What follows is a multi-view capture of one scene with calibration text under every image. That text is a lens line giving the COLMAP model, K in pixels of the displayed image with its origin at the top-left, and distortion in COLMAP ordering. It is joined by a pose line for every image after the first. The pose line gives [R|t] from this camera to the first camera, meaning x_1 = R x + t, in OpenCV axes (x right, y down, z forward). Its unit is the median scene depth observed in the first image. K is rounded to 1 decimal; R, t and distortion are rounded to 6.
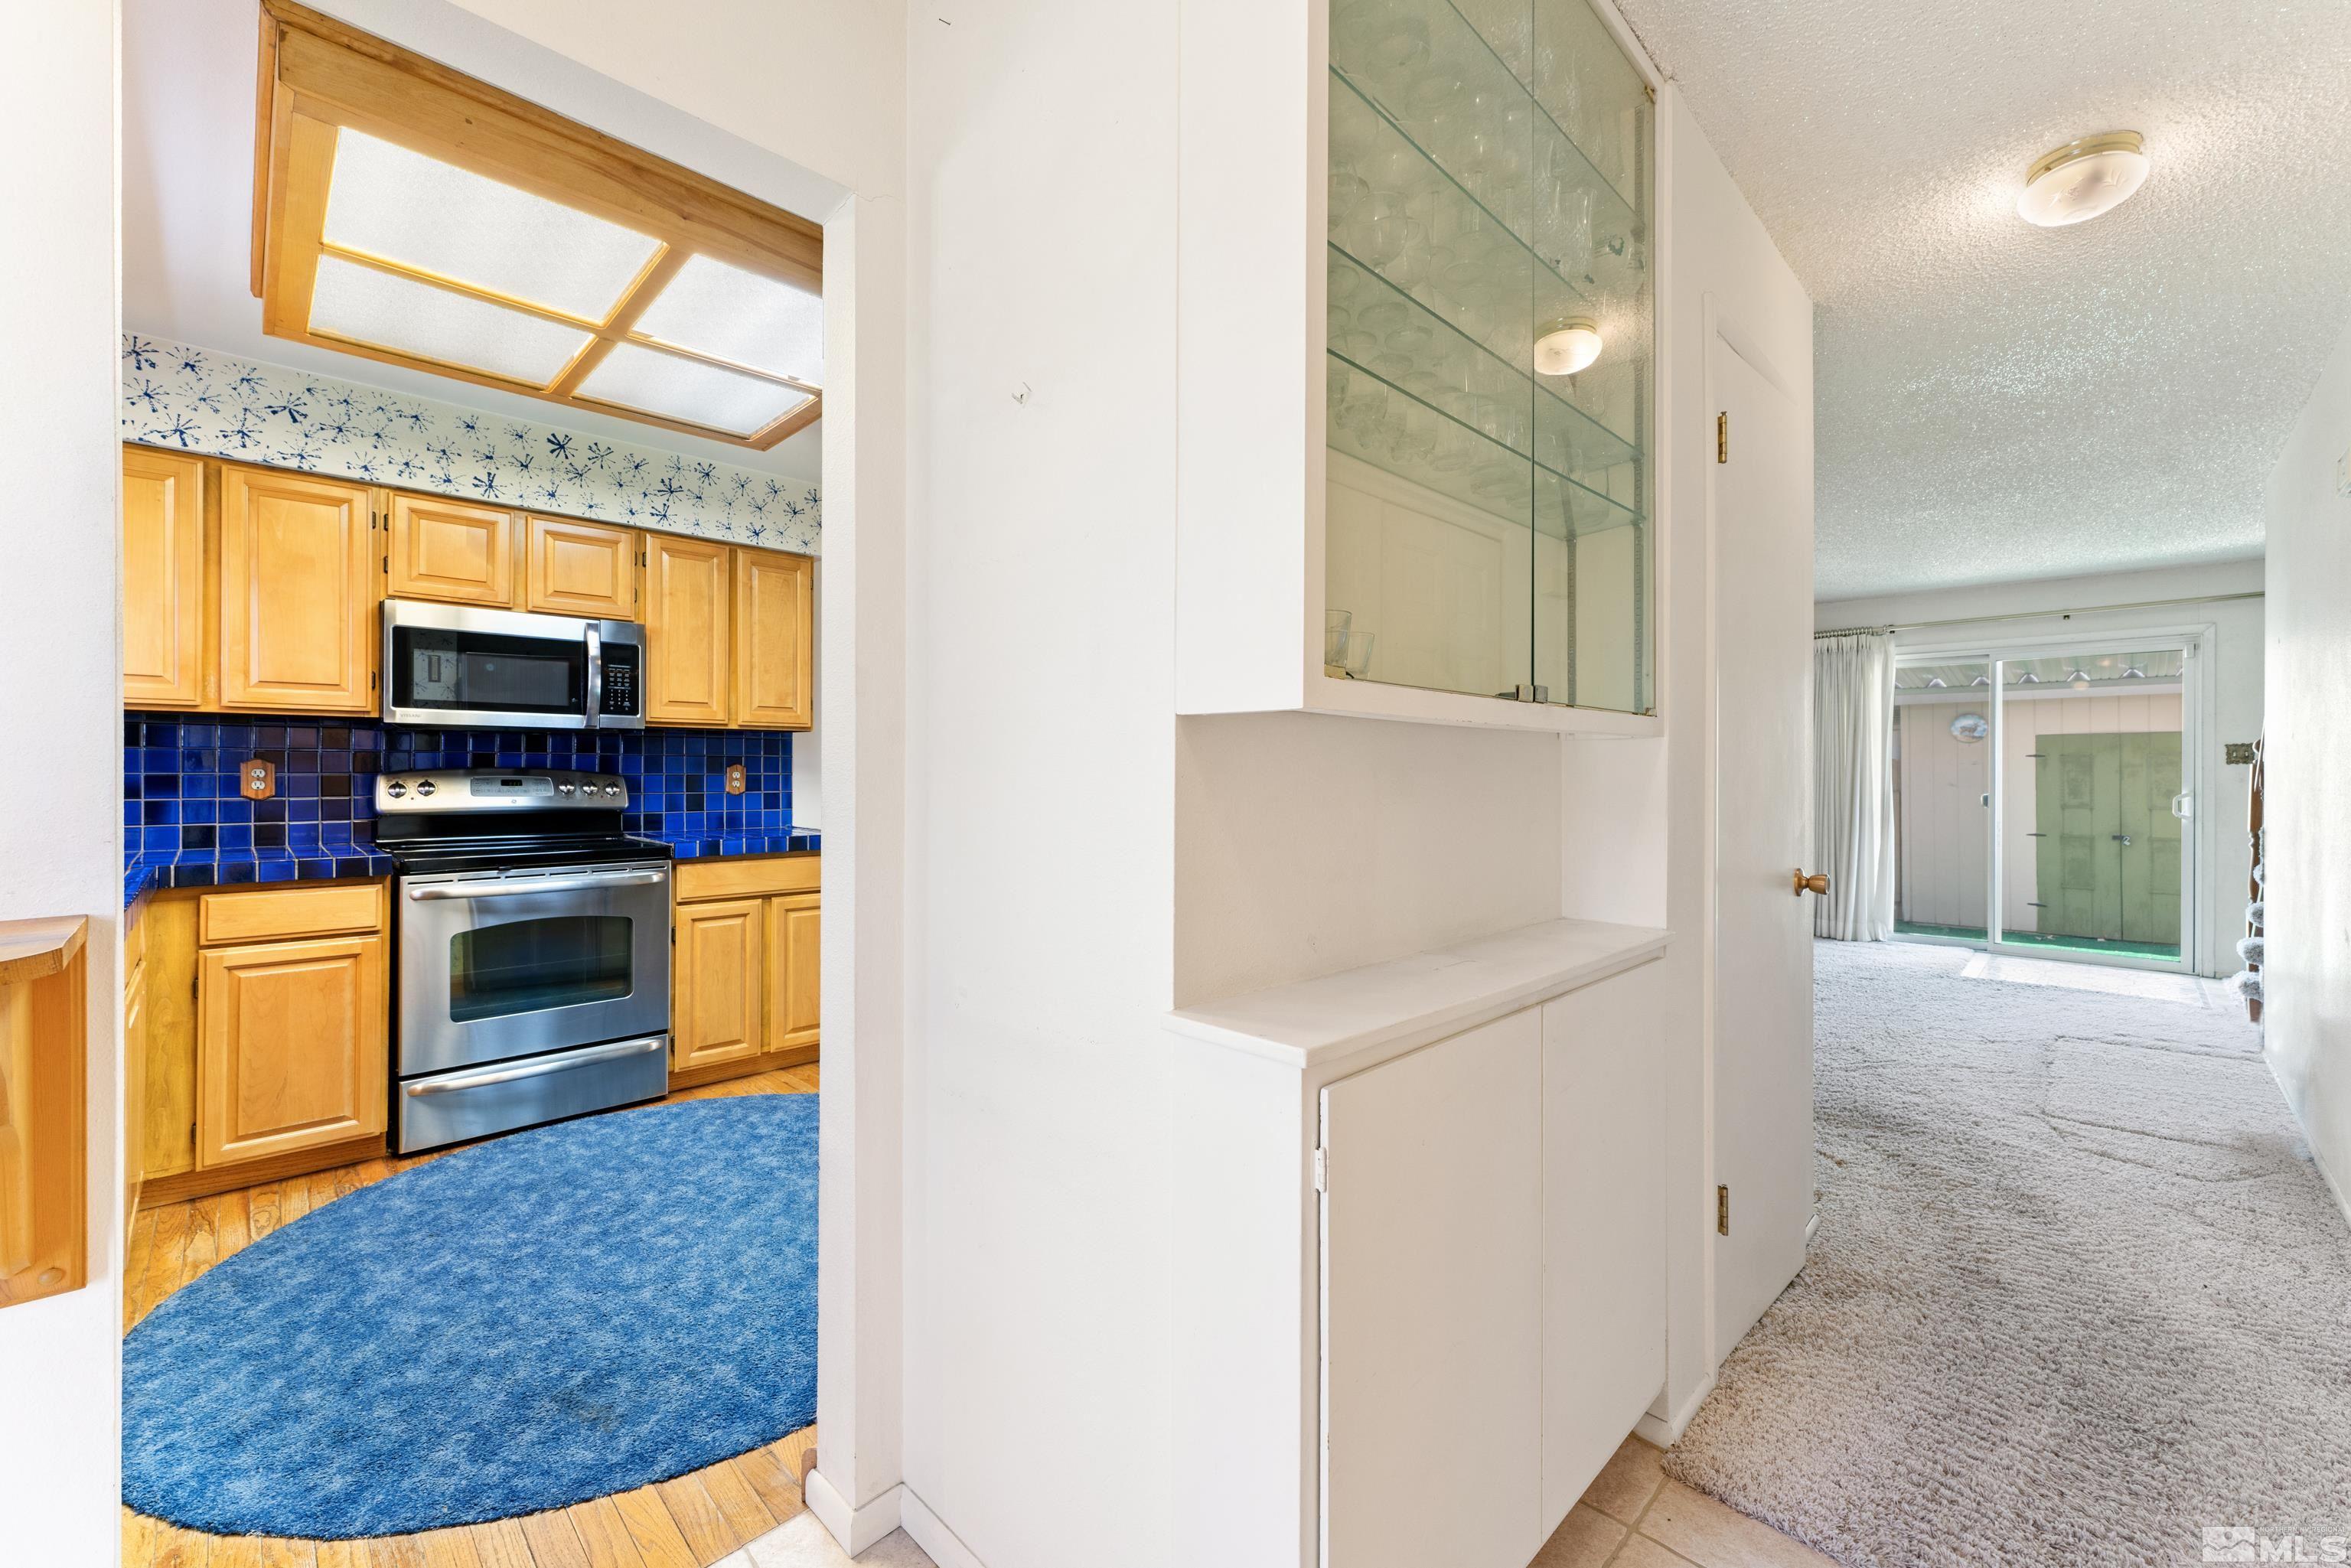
lens RADIAL K [[937.0, 0, 1175.2], [0, 937.0, 771.5], [0, 0, 1]] dist [0.001228, -0.000480]
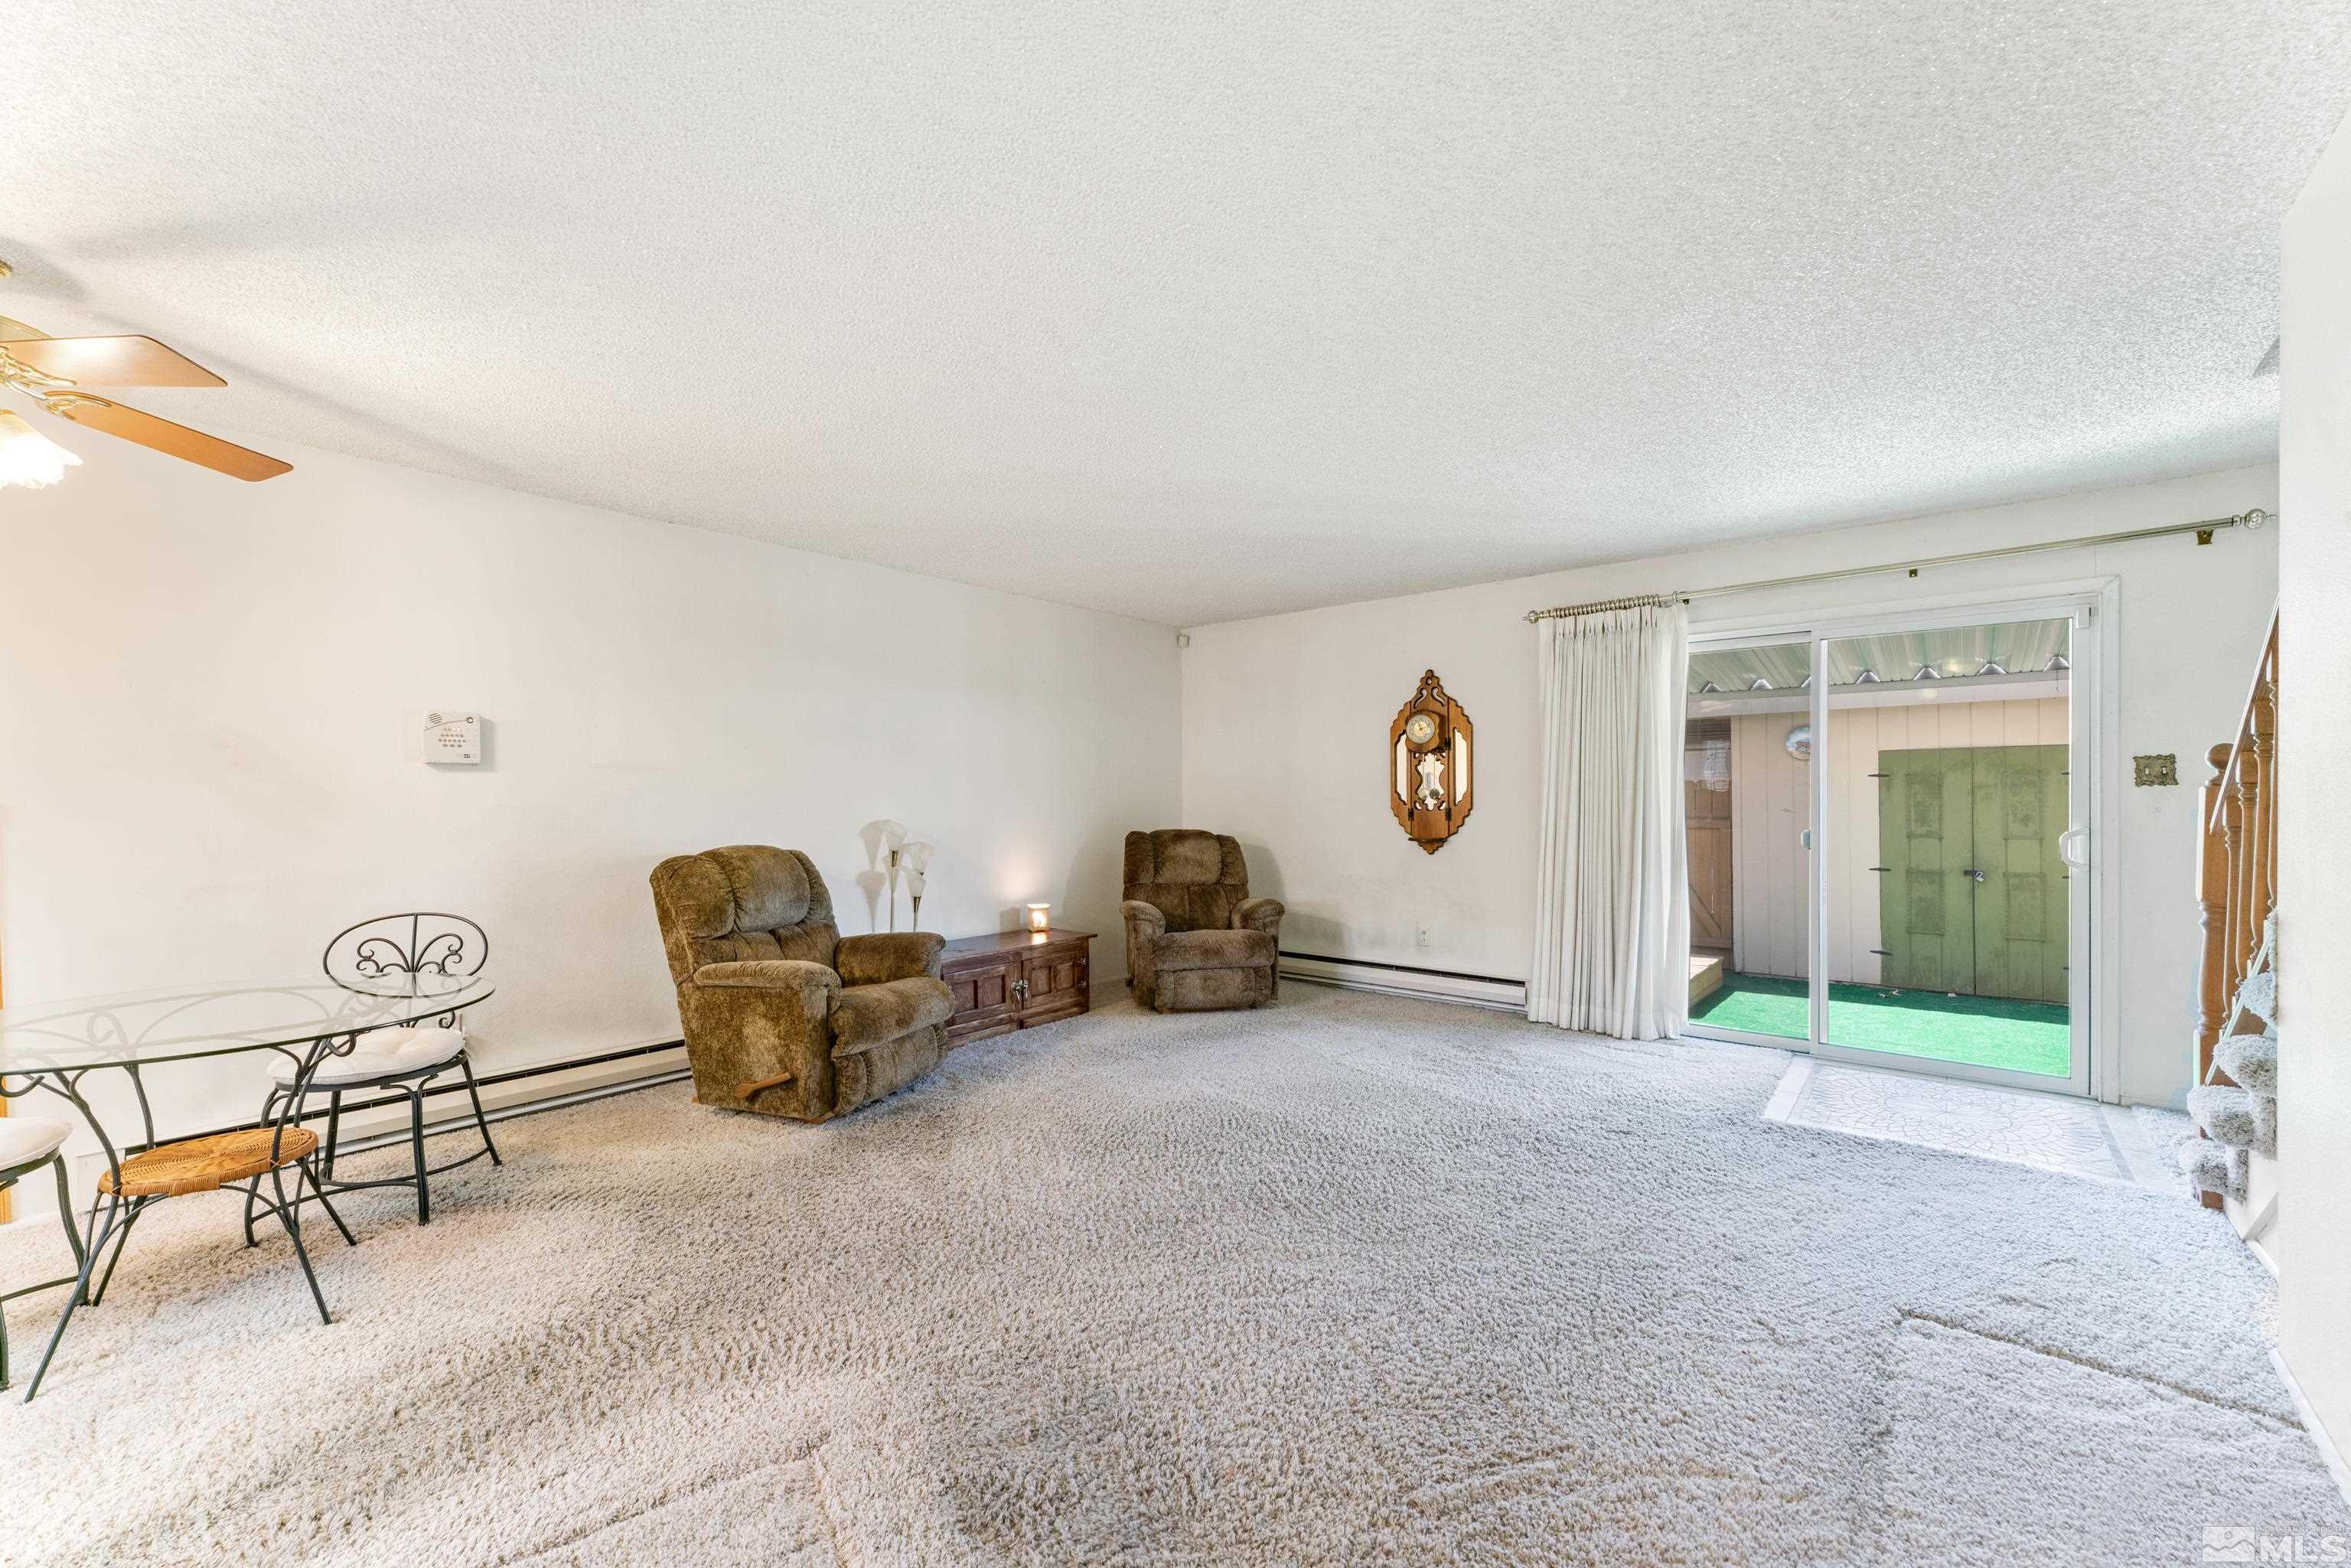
lens RADIAL K [[937.0, 0, 1168.9], [0, 937.0, 801.2], [0, 0, 1]] dist [0.001228, -0.000480]
pose [[0.995912, -0.008497, 0.089926, 0.572767], [0.008002, 0.999951, 0.005858, -0.010215], [-0.089972, -0.005115, 0.995931, 0.606090]]
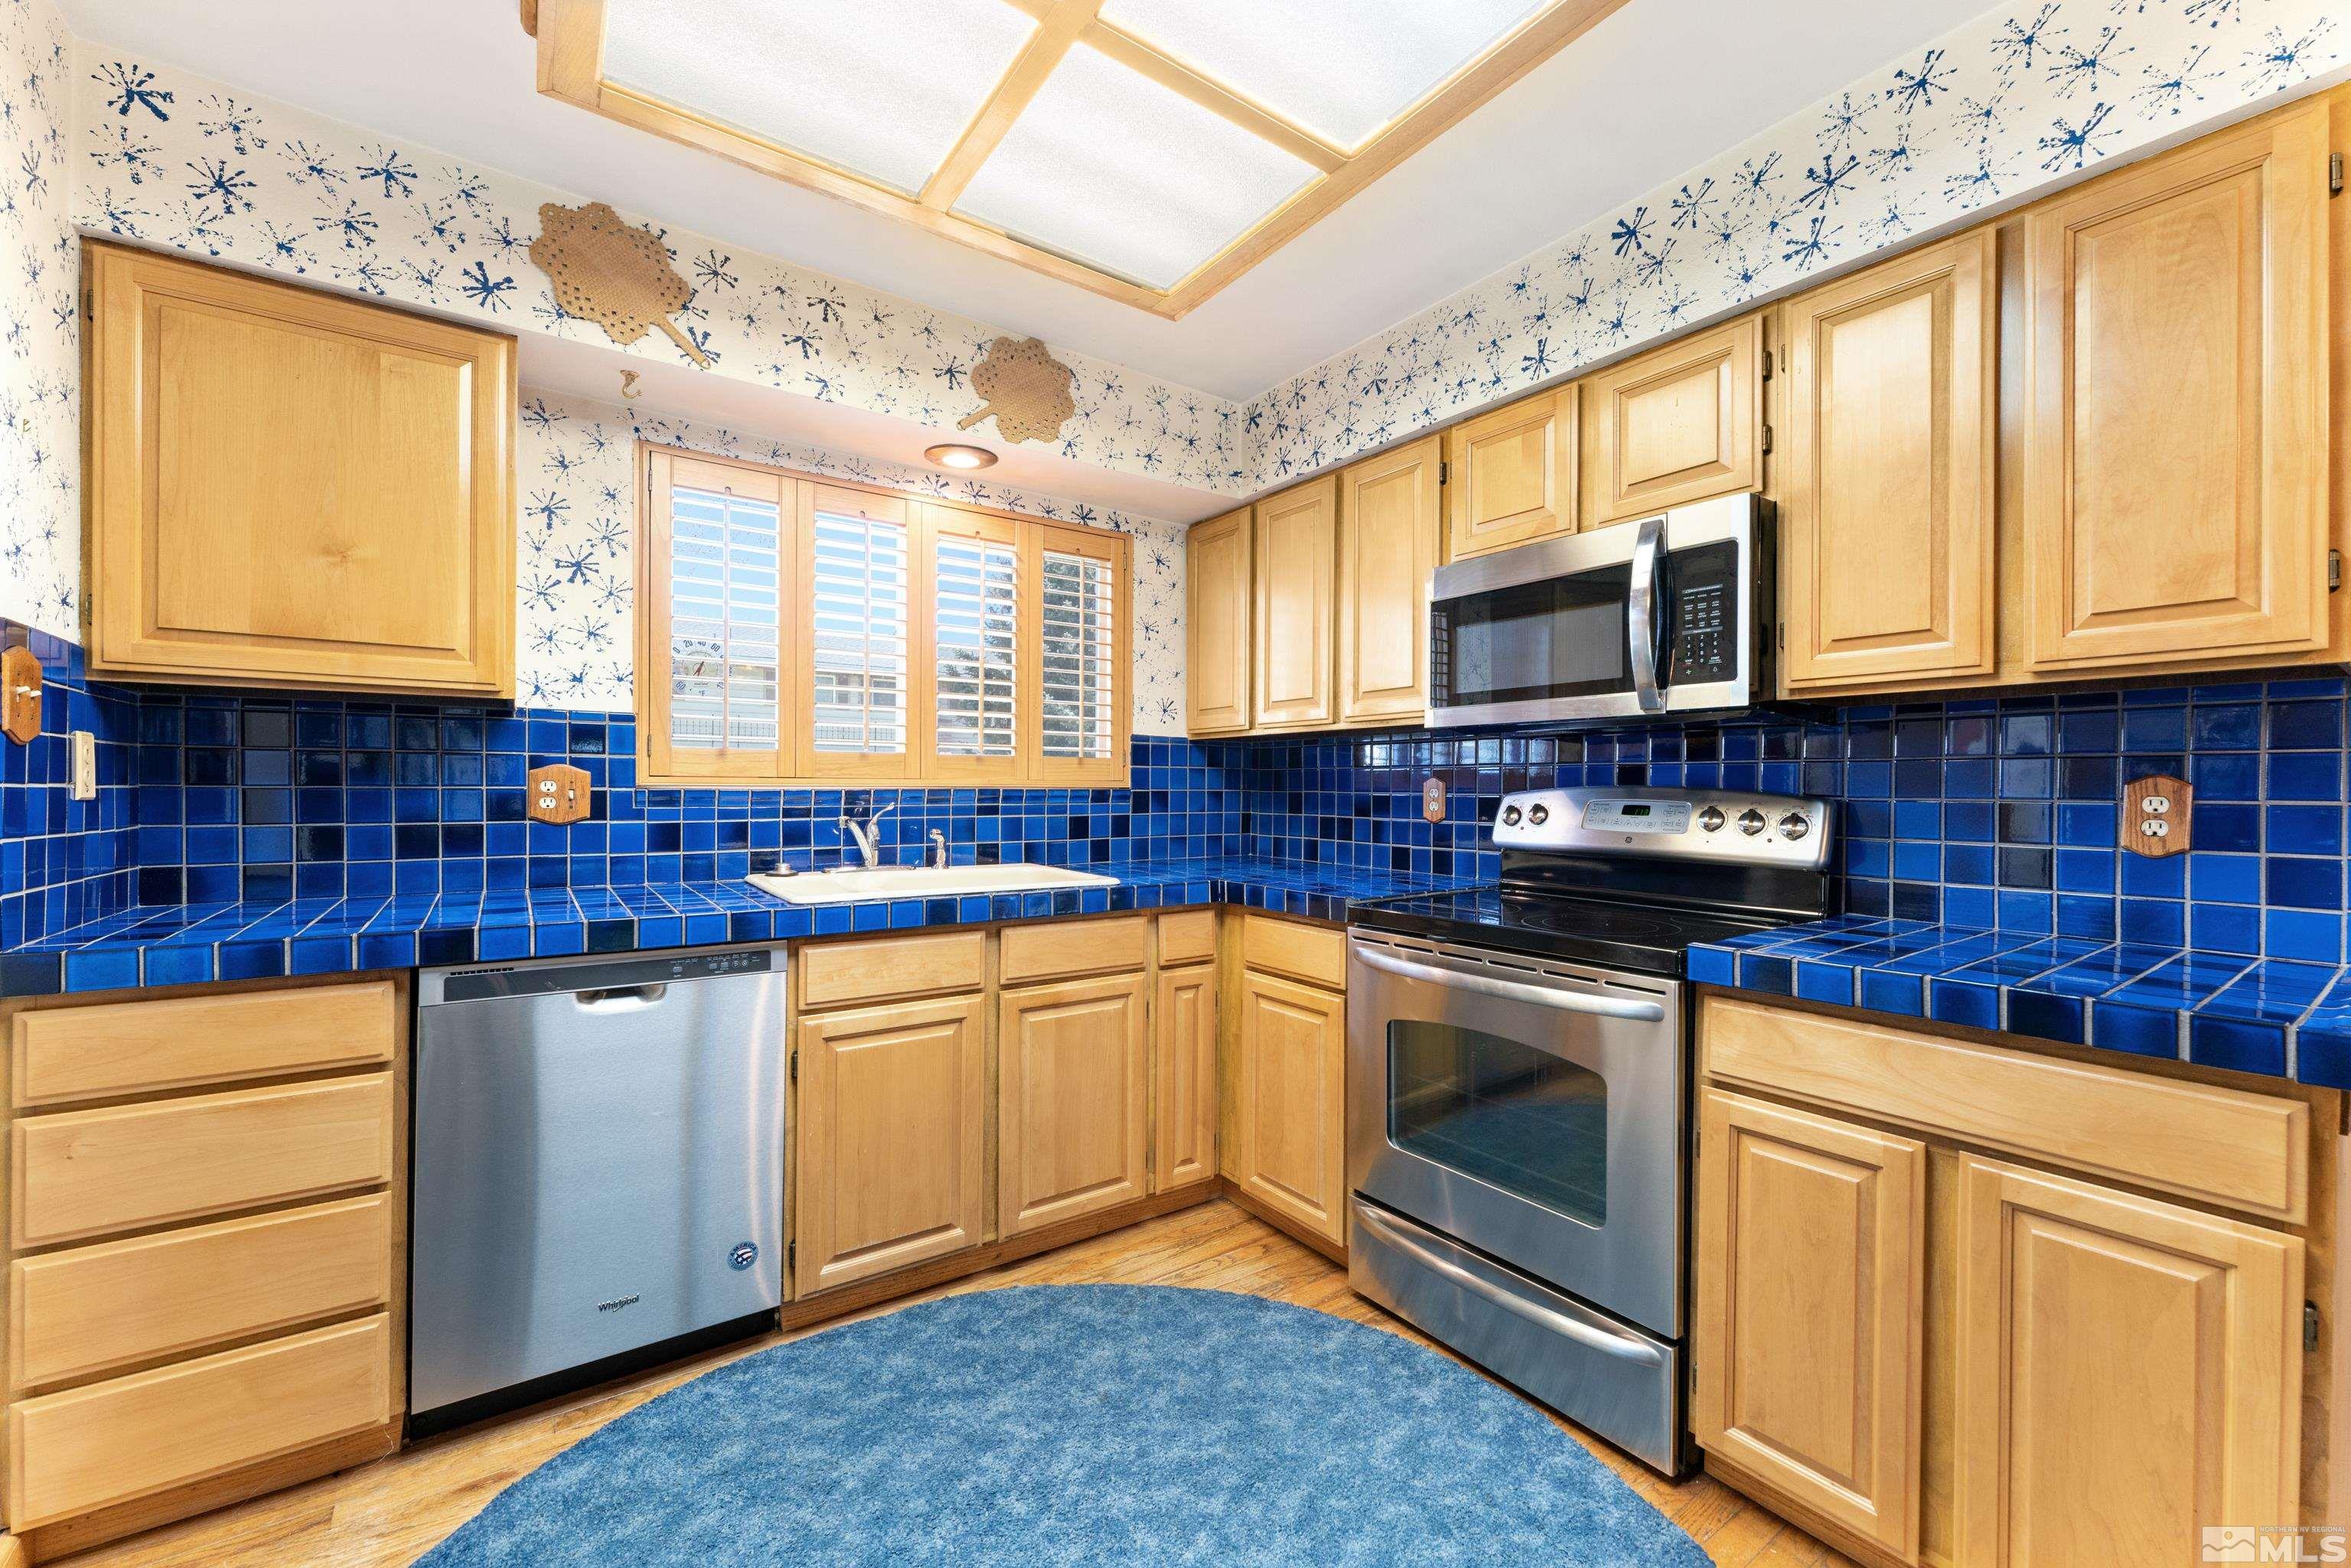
lens RADIAL K [[937.0, 0, 1183.9], [0, 937.0, 791.3], [0, 0, 1]] dist [0.001228, -0.000480]
pose [[-0.163860, -0.001030, -0.986483, -0.034671], [-0.006904, 0.999976, 0.000102, 0.001218], [0.986460, 0.006828, -0.163863, 0.793200]]
